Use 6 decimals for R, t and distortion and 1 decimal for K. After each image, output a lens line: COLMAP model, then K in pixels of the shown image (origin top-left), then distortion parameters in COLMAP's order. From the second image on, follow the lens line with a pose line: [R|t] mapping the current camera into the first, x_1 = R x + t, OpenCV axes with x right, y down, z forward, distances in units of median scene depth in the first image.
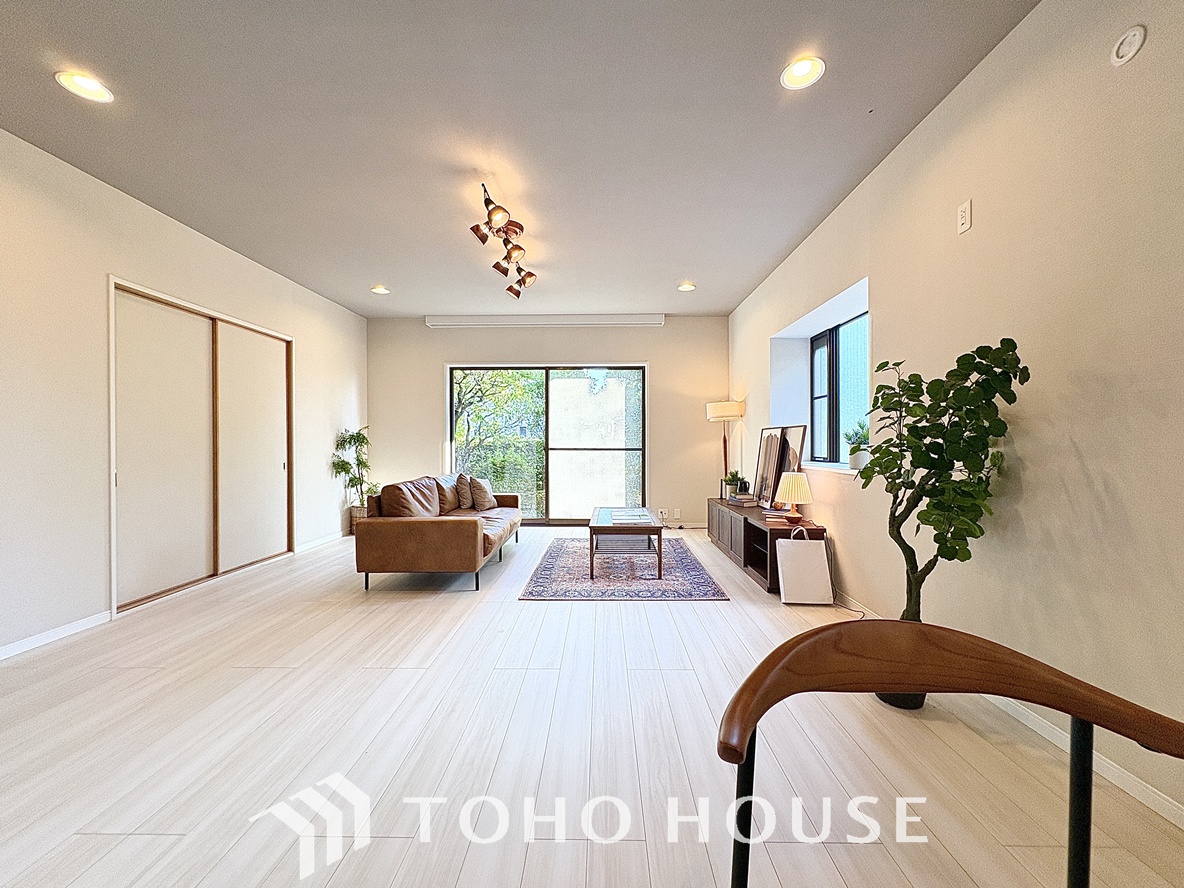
lens RADIAL K [[474.4, 0, 589.6], [0, 474.4, 445.4], [0, 0, 1]] dist [-0.002149, 0.001270]
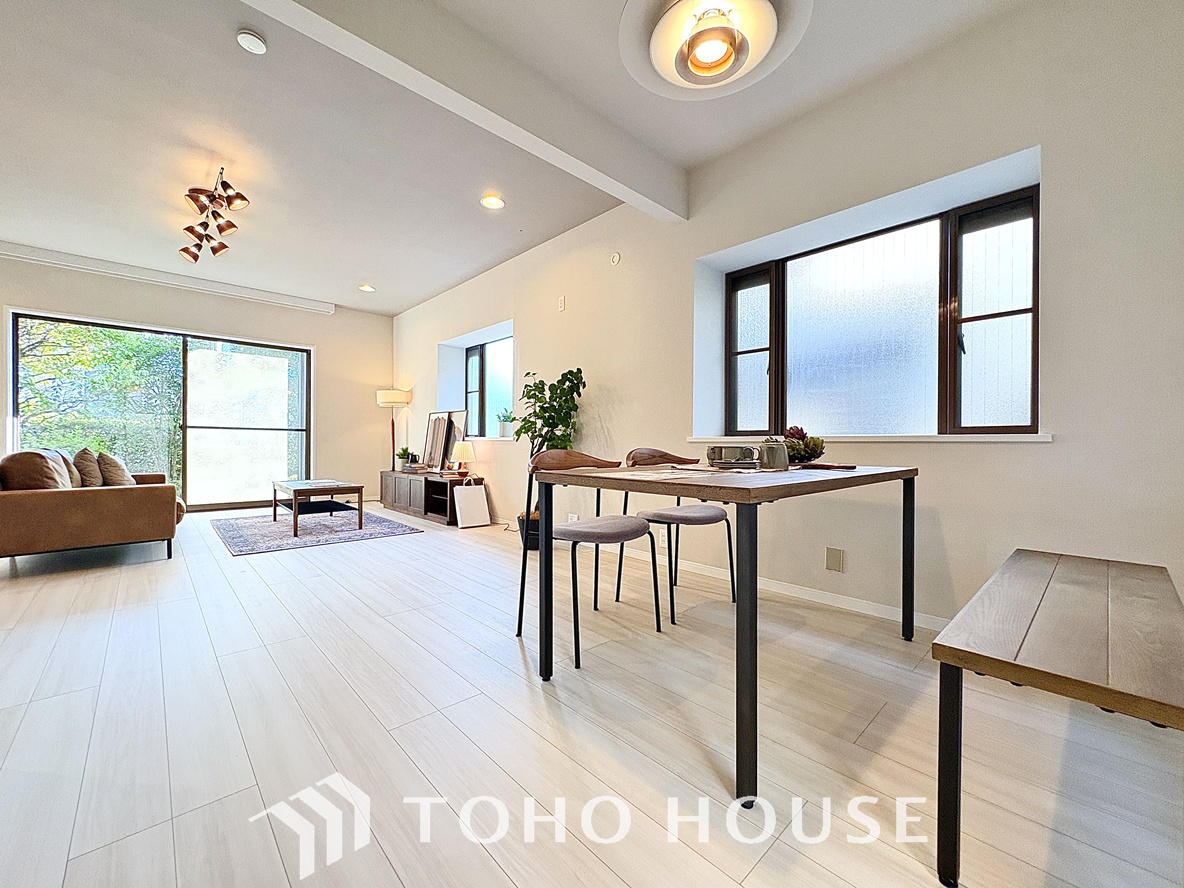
lens RADIAL K [[474.4, 0, 591.5], [0, 474.4, 444.1], [0, 0, 1]] dist [-0.002149, 0.001270]
pose [[0.714065, 0.007759, 0.700036, -0.380572], [-0.008496, 0.999961, -0.002417, 0.082759], [-0.700028, -0.004222, 0.714103, -0.382546]]
